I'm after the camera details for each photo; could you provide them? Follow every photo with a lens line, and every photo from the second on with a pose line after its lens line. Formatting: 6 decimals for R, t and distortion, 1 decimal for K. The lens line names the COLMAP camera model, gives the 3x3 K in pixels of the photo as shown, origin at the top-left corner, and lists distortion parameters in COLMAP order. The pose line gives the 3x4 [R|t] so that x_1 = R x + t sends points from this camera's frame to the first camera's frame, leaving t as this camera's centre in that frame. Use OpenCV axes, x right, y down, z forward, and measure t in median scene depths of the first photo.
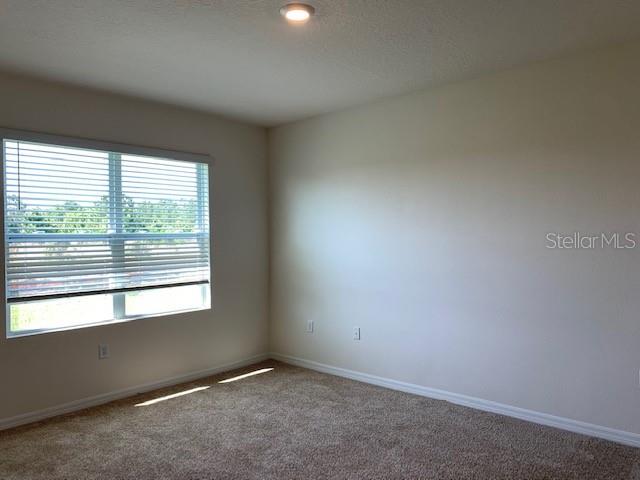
lens RADIAL K [[495.8, 0, 317.1], [0, 495.8, 238.8], [0, 0, 1]] dist [0.043576, -0.006642]
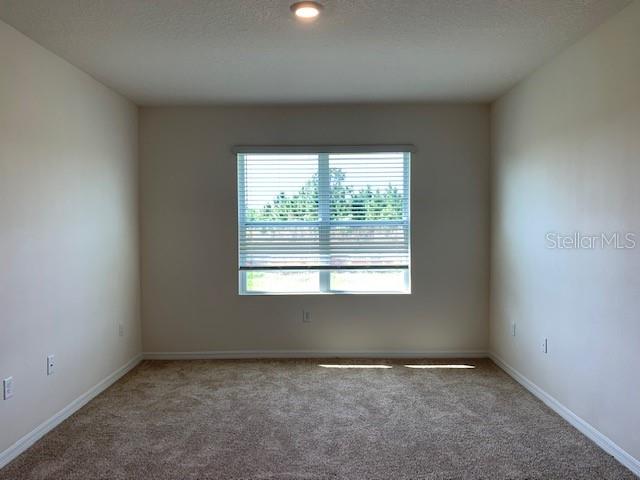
lens RADIAL K [[493.2, 0, 319.4], [0, 493.2, 228.3], [0, 0, 1]] dist [0.060363, -0.005114]
pose [[0.678092, 0.013668, -0.734850, 0.462514], [-0.010447, 0.999905, 0.008958, -0.002895], [0.734902, 0.001603, 0.678171, 0.186949]]
